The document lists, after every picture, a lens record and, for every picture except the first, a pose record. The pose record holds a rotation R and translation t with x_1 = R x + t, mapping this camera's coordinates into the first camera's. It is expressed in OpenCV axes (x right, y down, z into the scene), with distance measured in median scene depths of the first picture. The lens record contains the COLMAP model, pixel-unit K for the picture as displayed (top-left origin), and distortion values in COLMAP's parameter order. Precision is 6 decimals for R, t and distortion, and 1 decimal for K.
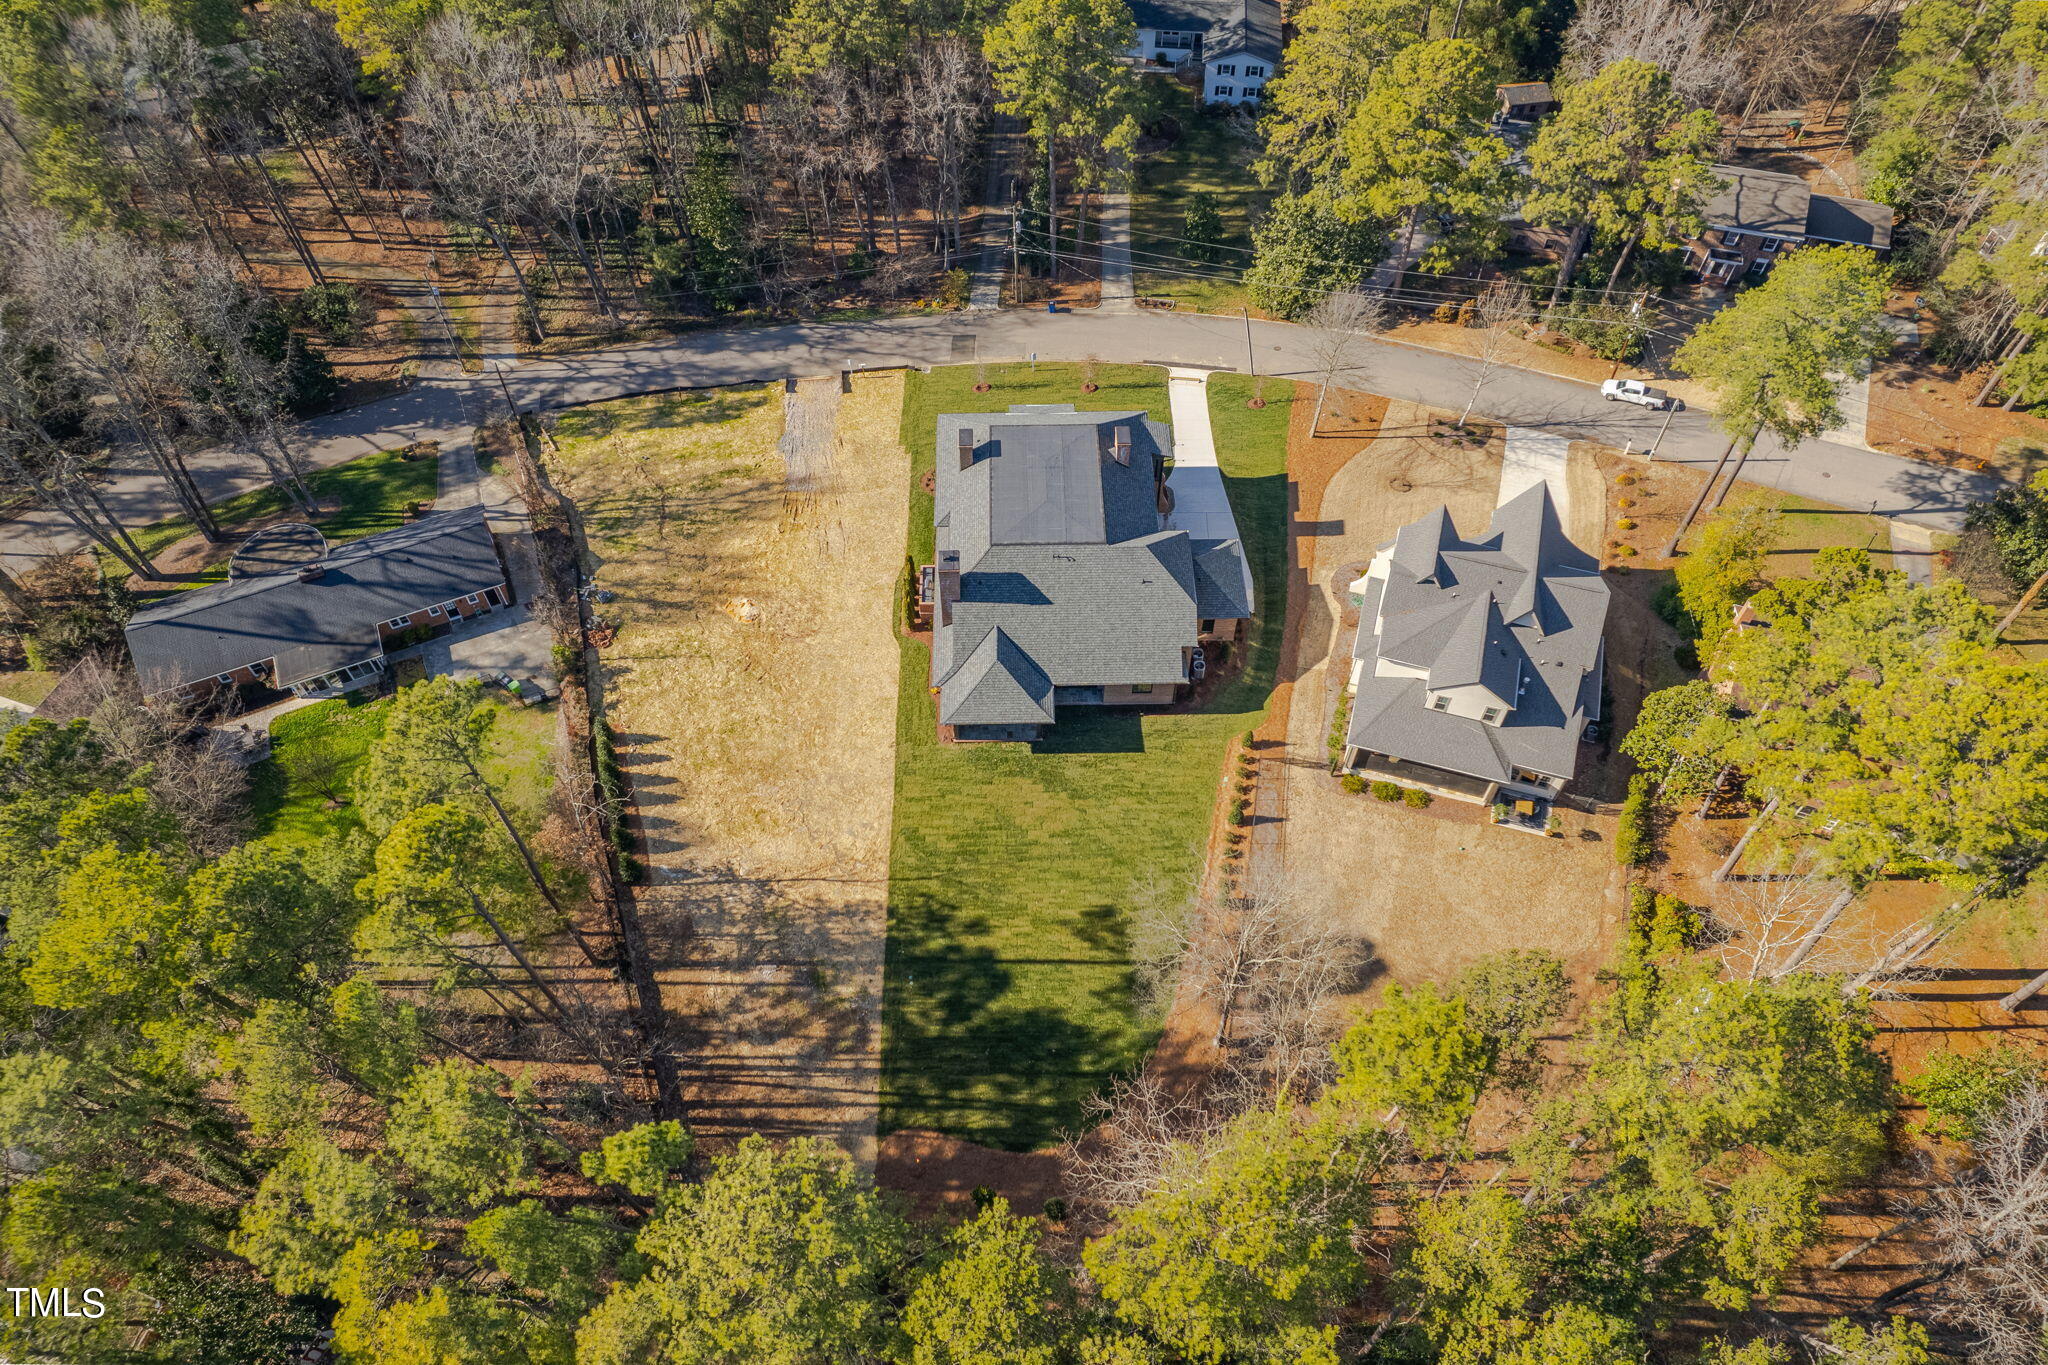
lens RADIAL K [[1309.3, 0, 1024.0], [0, 1309.3, 682.5], [0, 0, 1]] dist [-0.046767, -0.001120]
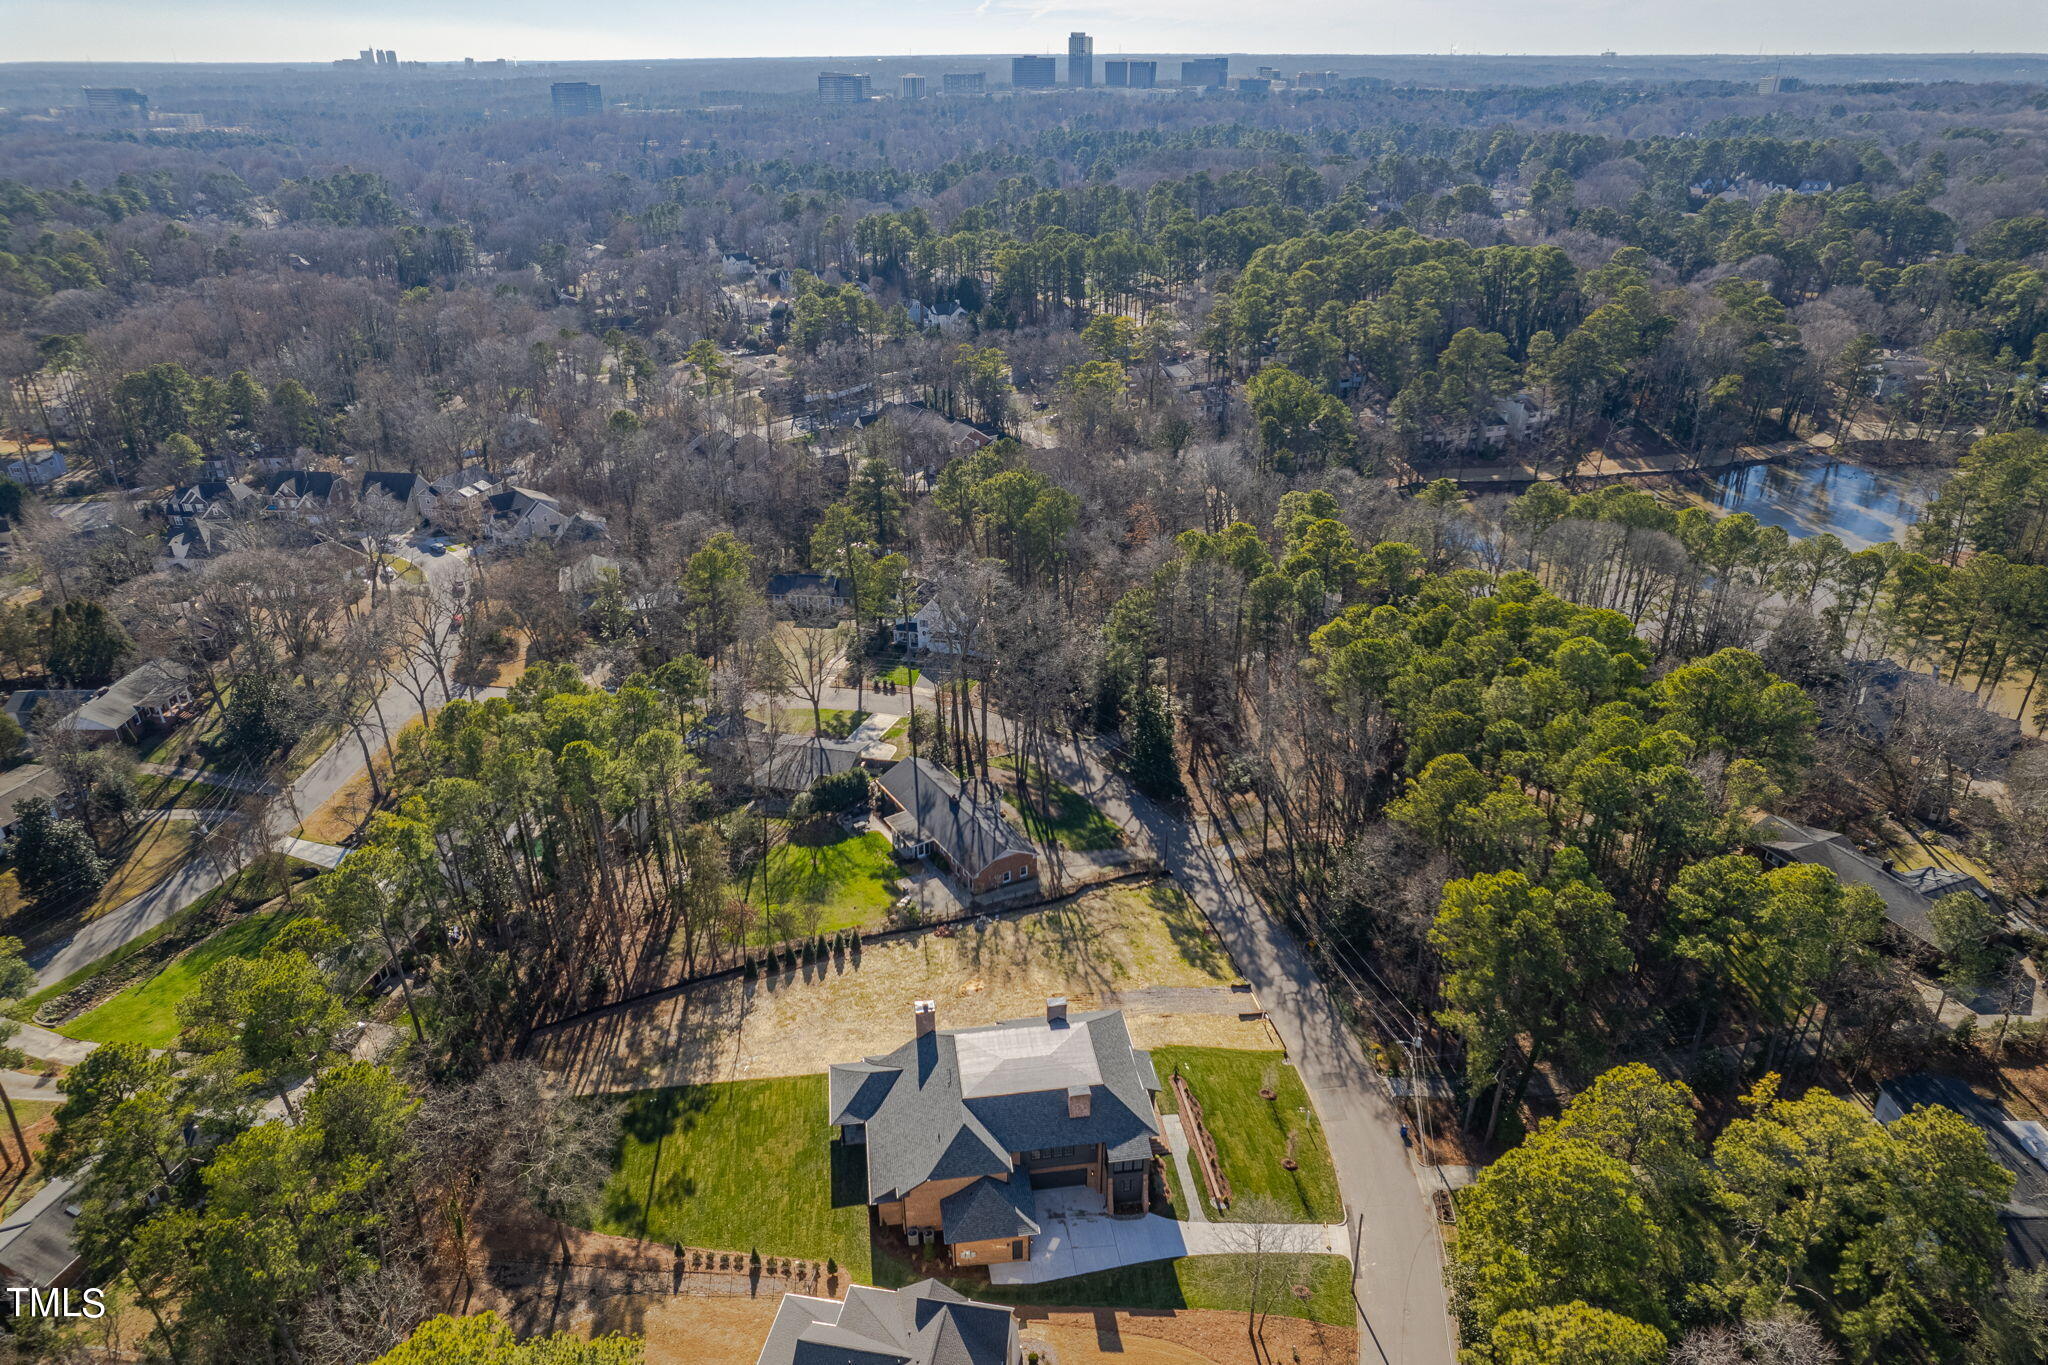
lens RADIAL K [[1290.7, 0, 1046.8], [0, 1290.7, 684.4], [0, 0, 1]] dist [-0.076607, -0.001322]
pose [[0.138202, 0.438623, -0.887981, 0.993257], [-0.800923, 0.576907, 0.160314, -0.600785], [0.582600, 0.689048, 0.431034, 0.276969]]
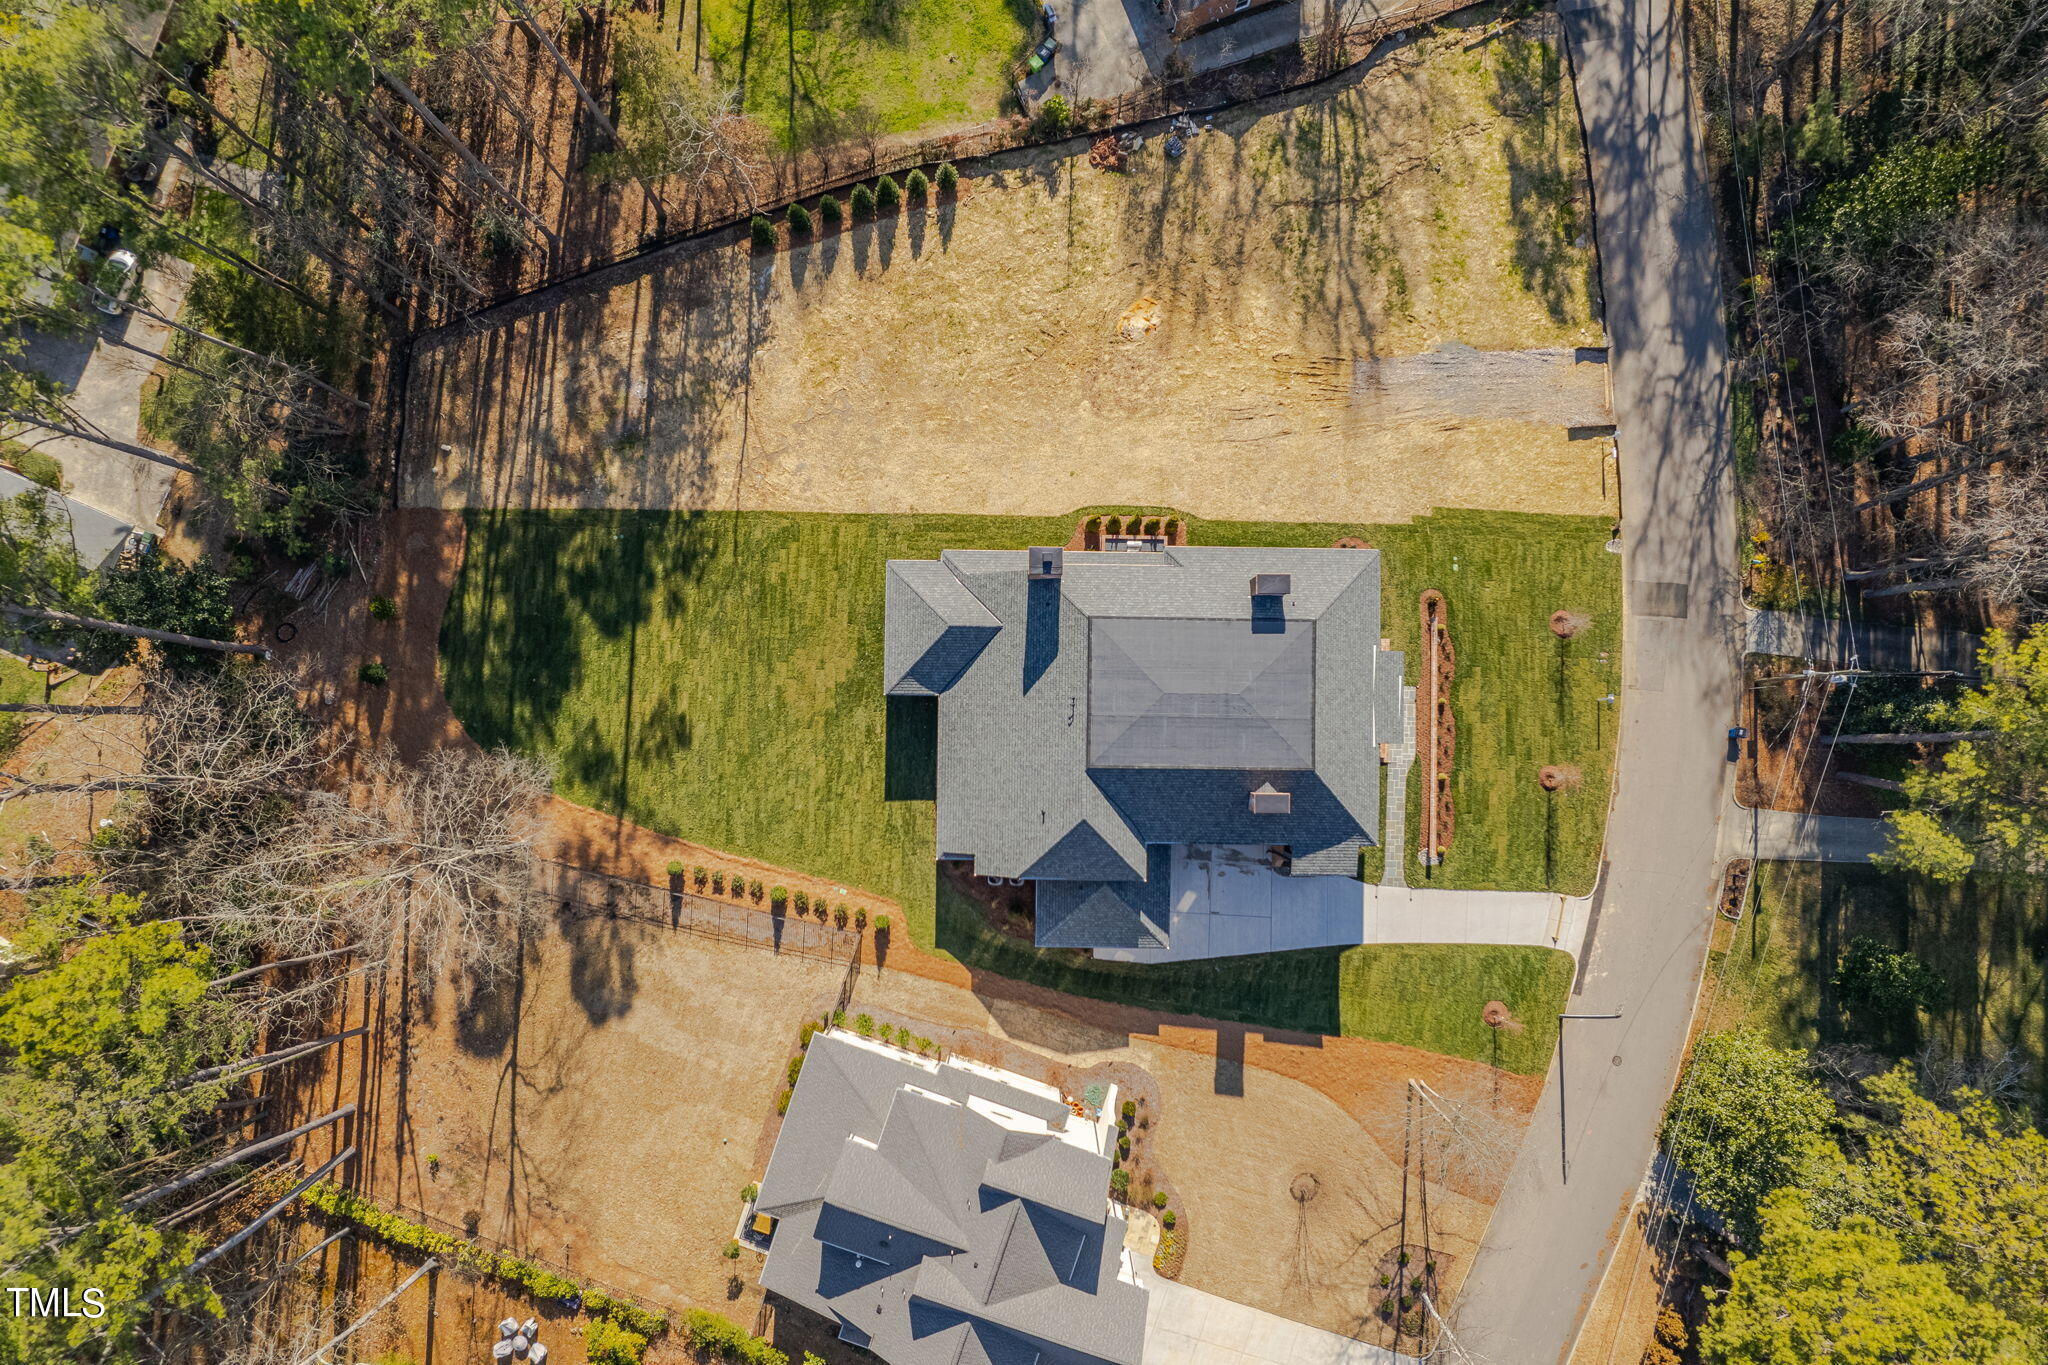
lens RADIAL K [[1309.3, 0, 1024.0], [0, 1309.3, 682.5], [0, 0, 1]] dist [-0.046767, -0.001120]
pose [[-0.031476, 0.999188, -0.025165, 0.034203], [-0.807815, -0.010605, 0.589341, -0.544588], [0.588595, 0.038879, 0.807493, 0.368936]]
